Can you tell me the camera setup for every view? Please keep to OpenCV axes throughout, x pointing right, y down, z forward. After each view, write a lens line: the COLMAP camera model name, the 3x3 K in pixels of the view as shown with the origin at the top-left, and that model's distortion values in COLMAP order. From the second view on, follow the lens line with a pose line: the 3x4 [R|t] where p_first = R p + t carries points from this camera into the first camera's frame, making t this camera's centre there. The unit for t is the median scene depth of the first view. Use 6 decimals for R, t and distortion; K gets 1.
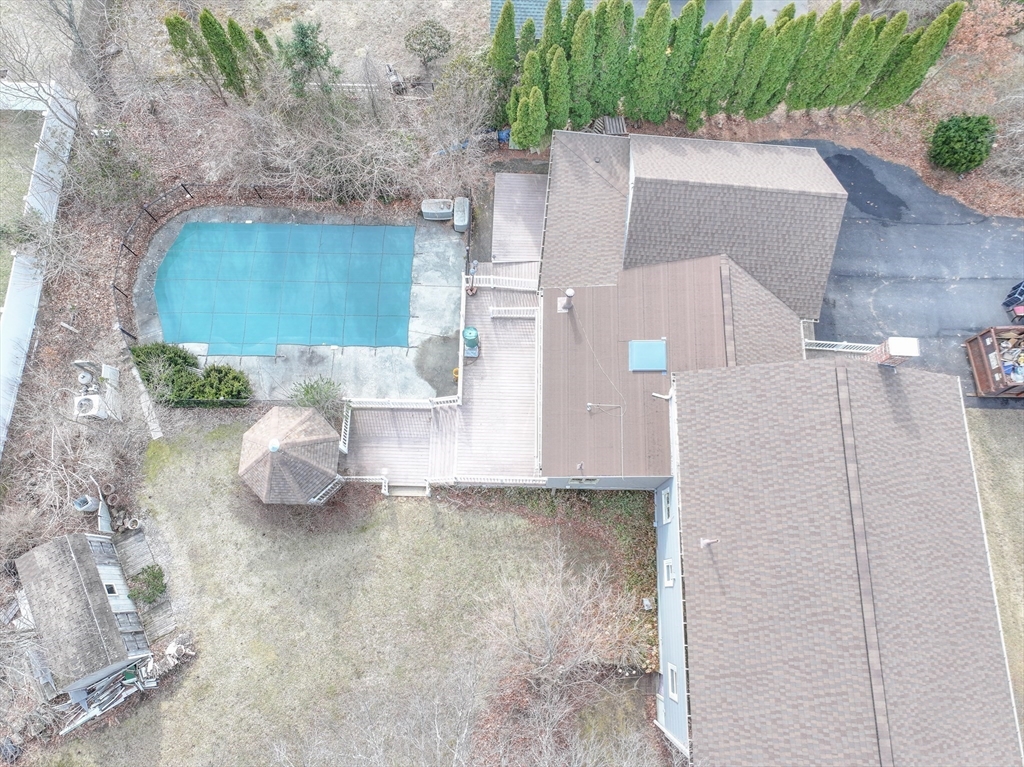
lens RADIAL K [[716.4, 0, 511.2], [0, 716.4, 381.6], [0, 0, 1]] dist [0.000476, 0.008812]
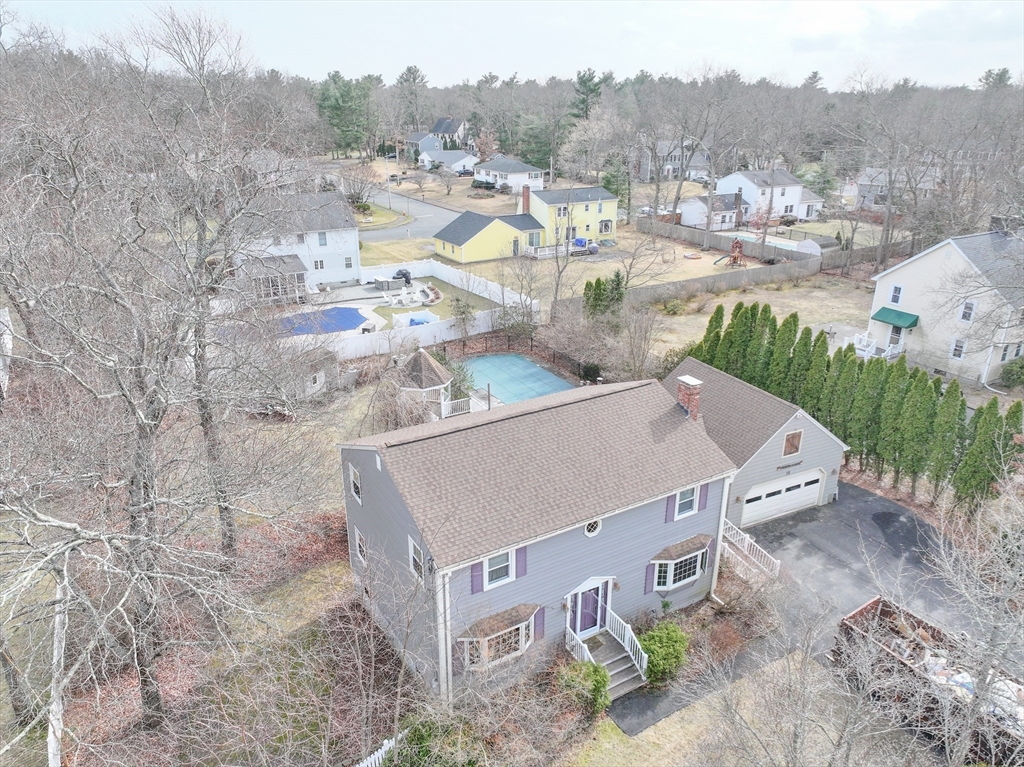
lens RADIAL K [[716.4, 0, 511.2], [0, 716.4, 381.6], [0, 0, 1]] dist [0.000476, 0.008812]
pose [[0.527006, 0.319866, -0.787369, 1.037563], [-0.816966, 0.445940, -0.365654, 0.507893], [0.234159, 0.835956, 0.496333, 0.215511]]
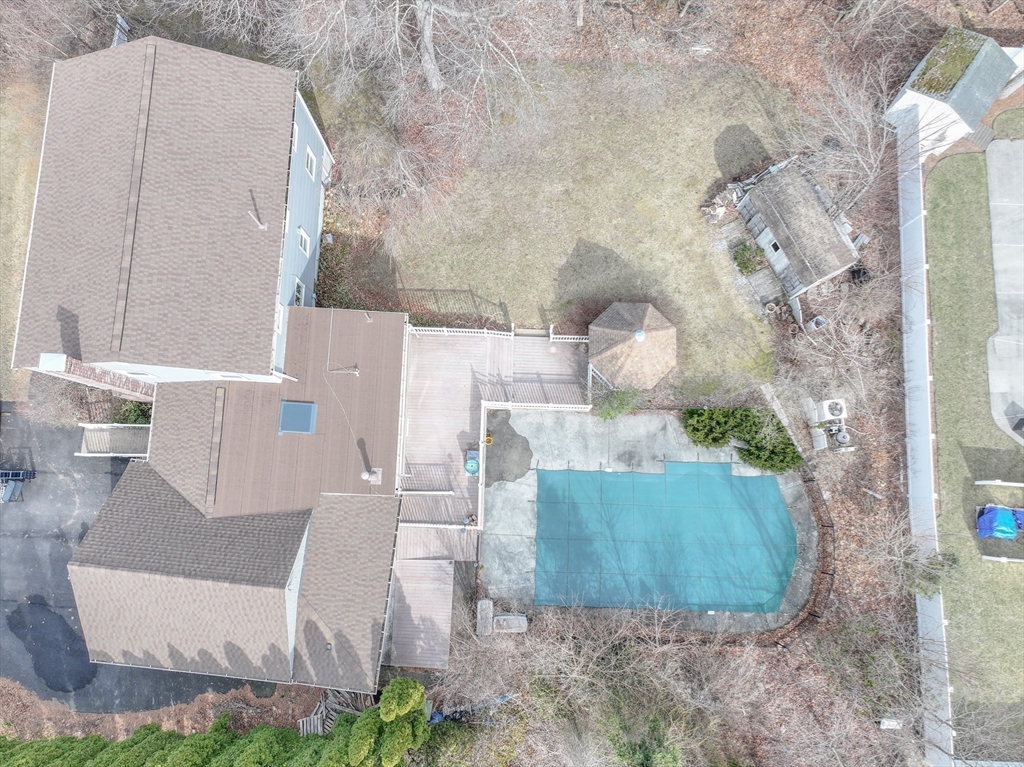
lens RADIAL K [[716.4, 0, 511.2], [0, 716.4, 381.6], [0, 0, 1]] dist [0.000476, 0.008812]
pose [[-0.999936, -0.007621, 0.008386, -0.121831], [0.010501, -0.901381, 0.432900, -0.404463], [0.004260, 0.432960, 0.901403, 0.019008]]
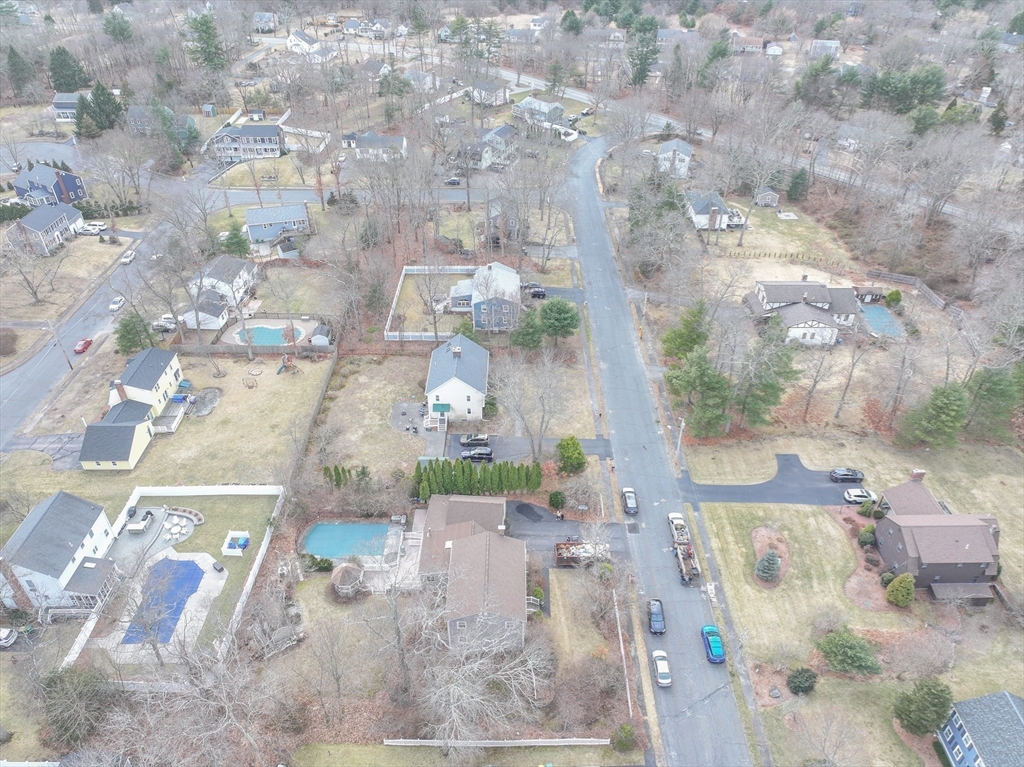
lens RADIAL K [[716.4, 0, 511.2], [0, 716.4, 381.6], [0, 0, 1]] dist [0.000476, 0.008812]
pose [[0.999768, -0.004492, 0.021063, 0.387085], [0.016467, 0.789743, -0.613217, 1.395450], [-0.013880, 0.613421, 0.789634, -2.143372]]
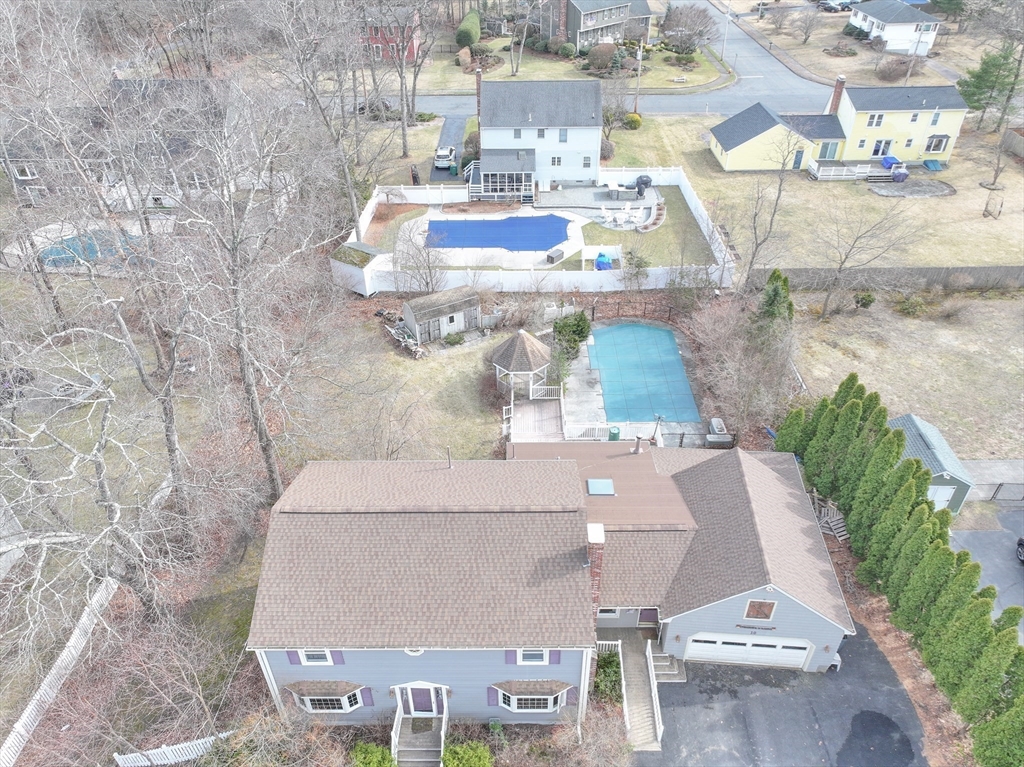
lens RADIAL K [[716.4, 0, 511.2], [0, 716.4, 381.6], [0, 0, 1]] dist [0.000476, 0.008812]
pose [[0.016366, 0.602071, -0.798275, 1.001984], [-0.956651, 0.241611, 0.162613, -0.124814], [0.290776, 0.761009, 0.579926, 0.058677]]
